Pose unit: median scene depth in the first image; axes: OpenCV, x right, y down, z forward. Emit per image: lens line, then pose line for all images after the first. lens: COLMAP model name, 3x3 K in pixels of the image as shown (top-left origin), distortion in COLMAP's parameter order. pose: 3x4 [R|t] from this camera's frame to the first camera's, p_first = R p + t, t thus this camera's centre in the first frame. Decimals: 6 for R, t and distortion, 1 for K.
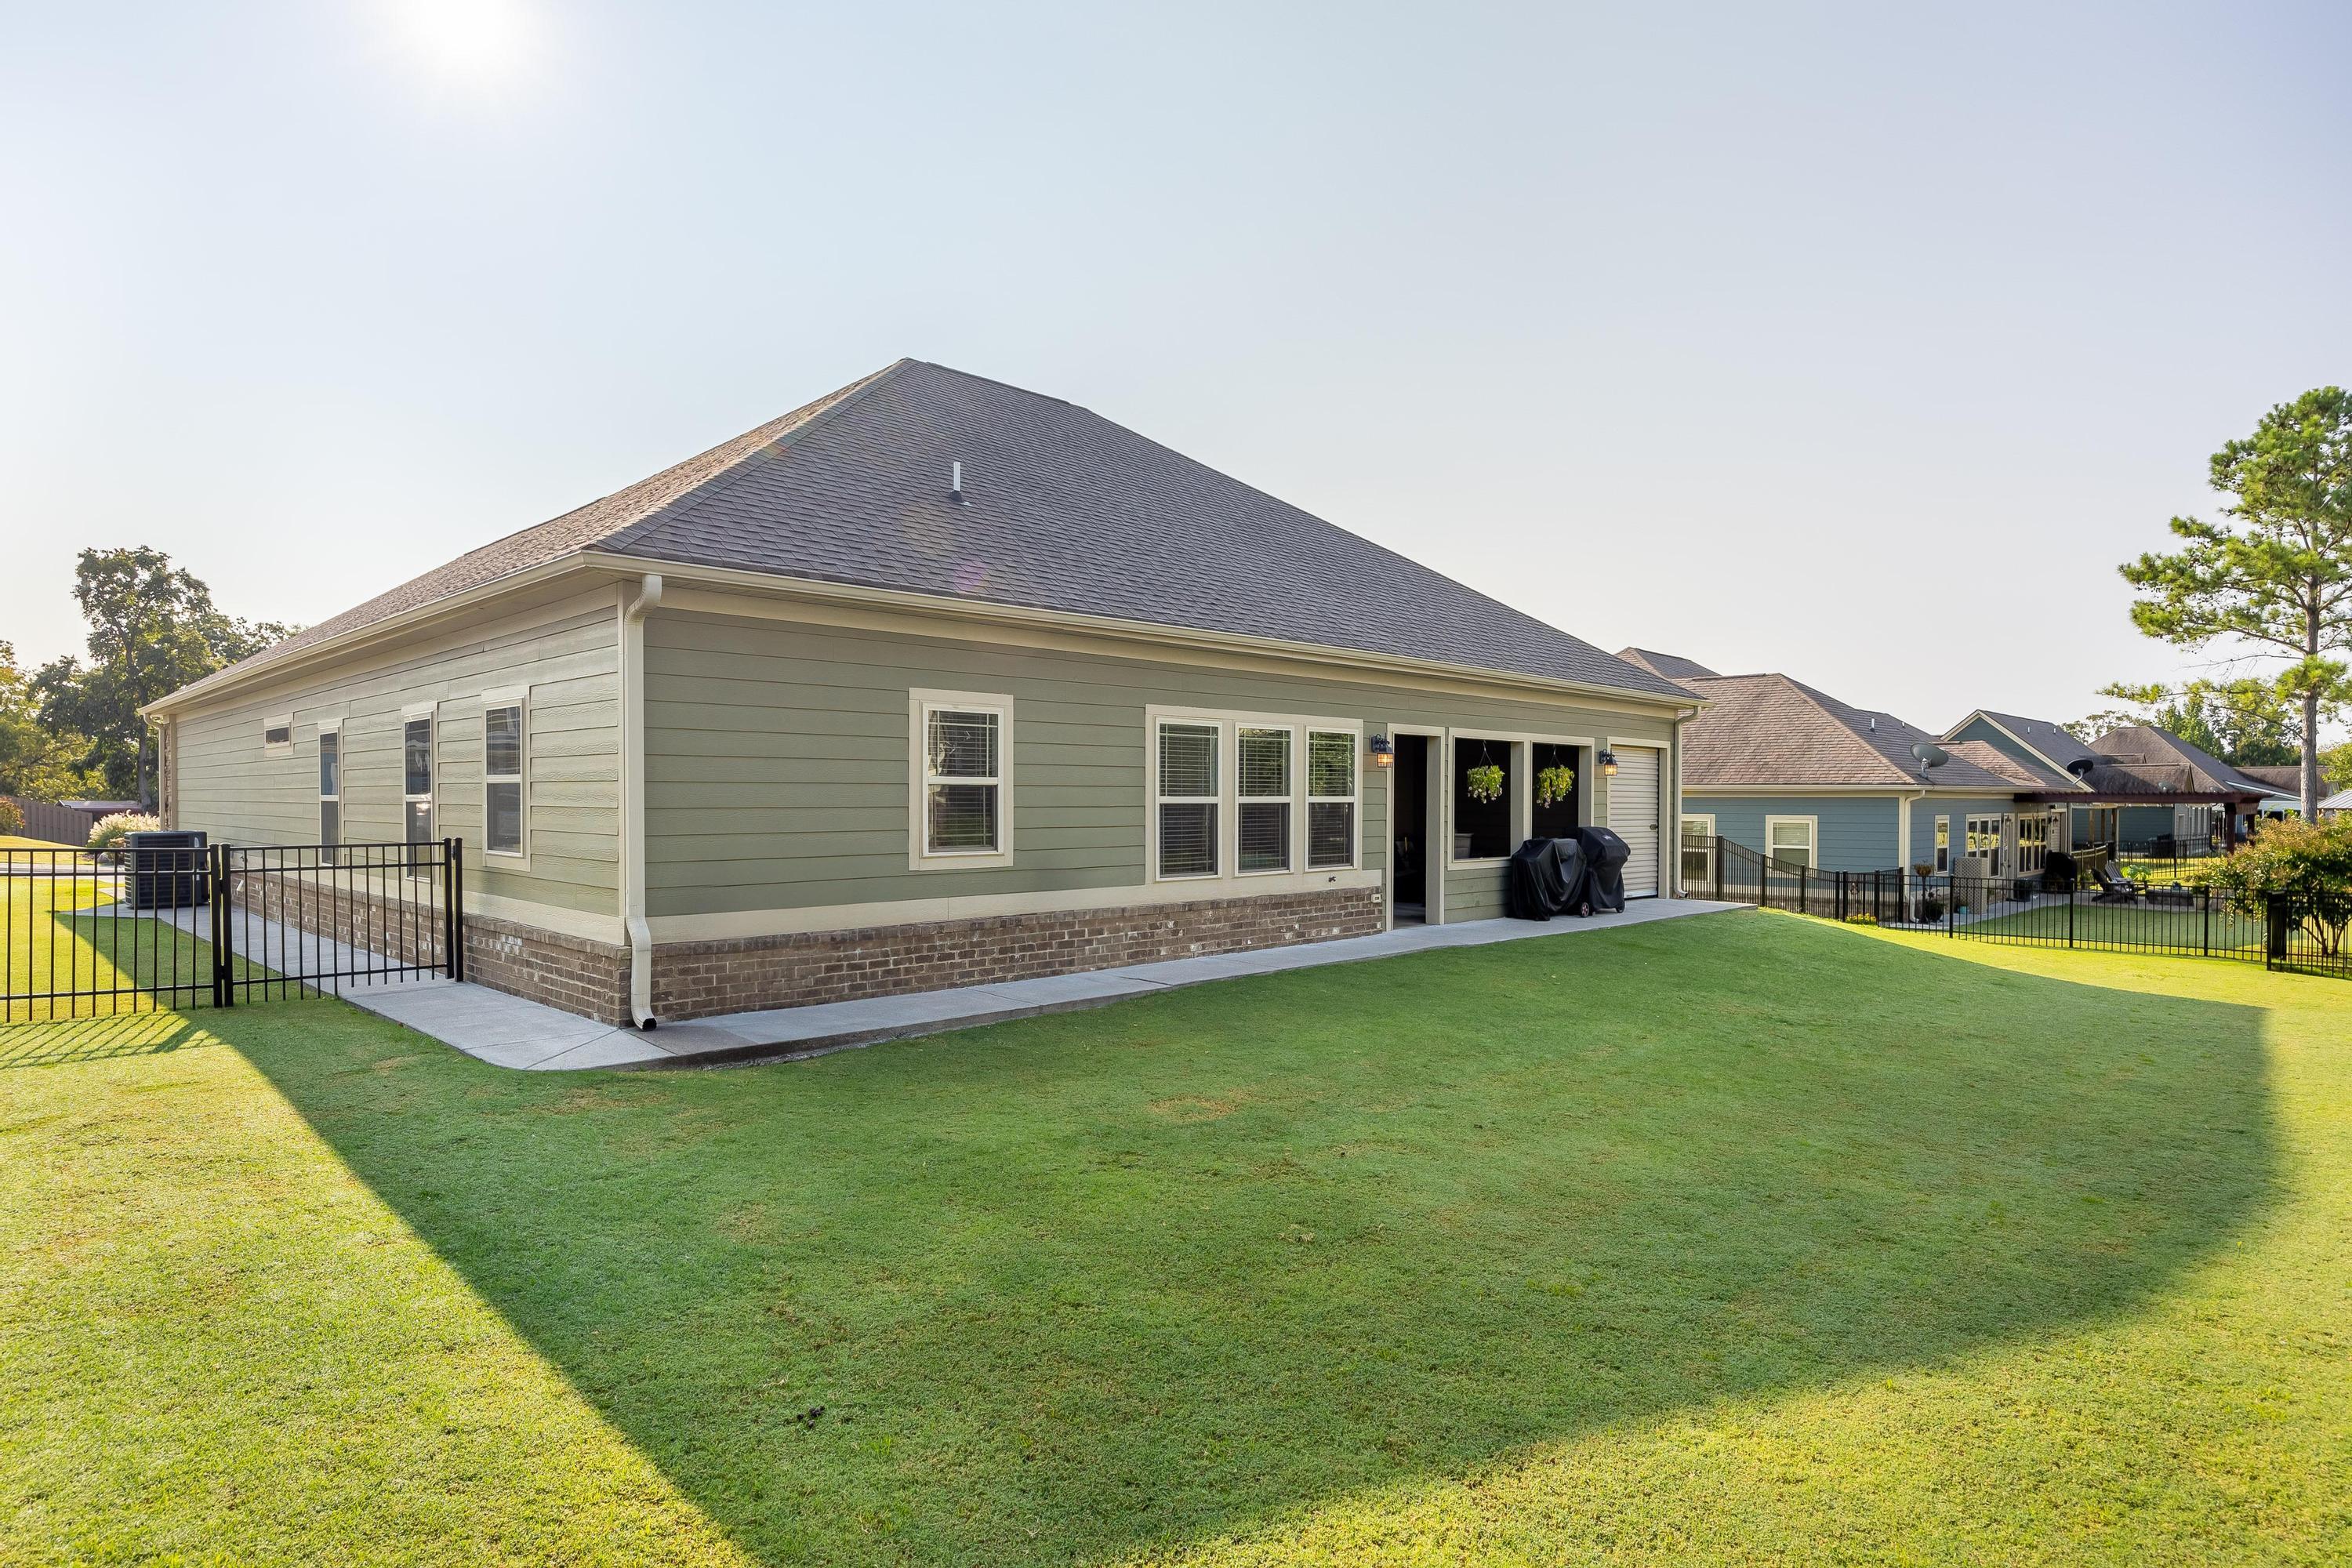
lens RADIAL K [[1240.1, 0, 1176.9], [0, 1240.1, 794.6], [0, 0, 1]] dist [-0.008609, 0.000280]
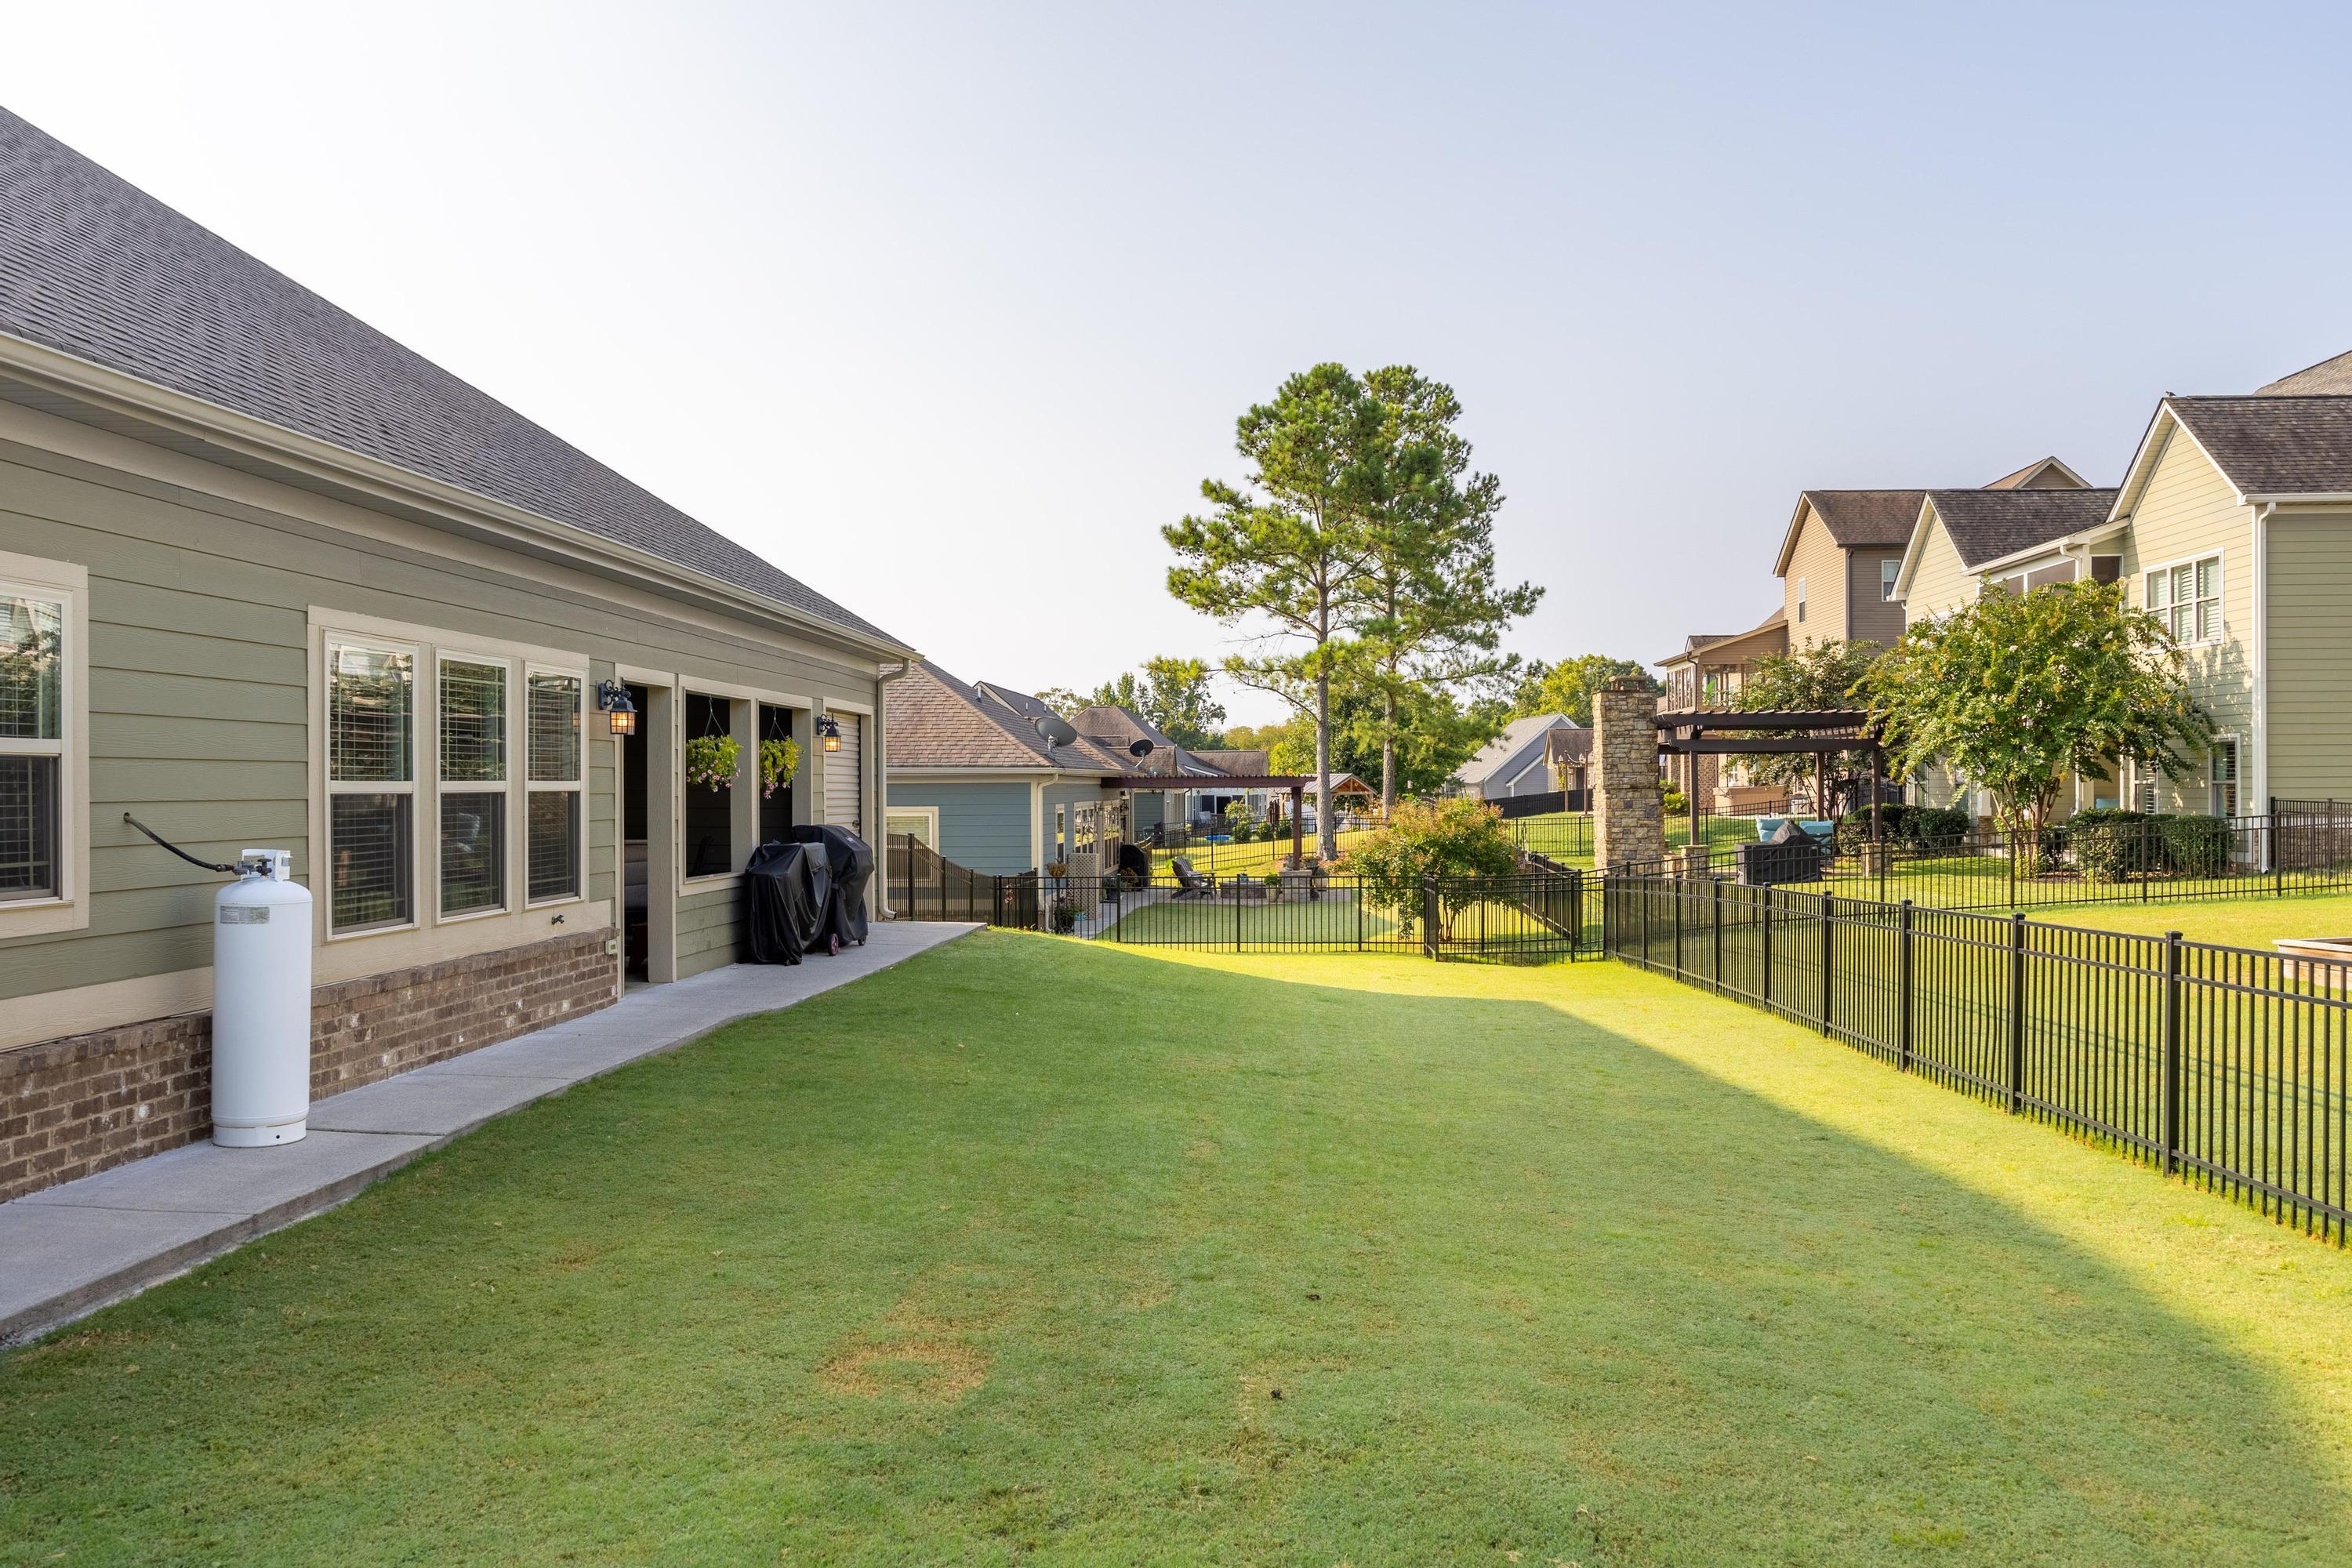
lens RADIAL K [[1707.2, 0, 1172.4], [0, 1707.2, 787.0], [0, 0, 1]] dist [-0.006058, -0.002815]
pose [[0.770123, -0.006232, 0.637865, -0.142528], [0.004837, 0.999981, 0.003930, 0.002021], [-0.637877, 0.000059, 0.770138, 0.148689]]
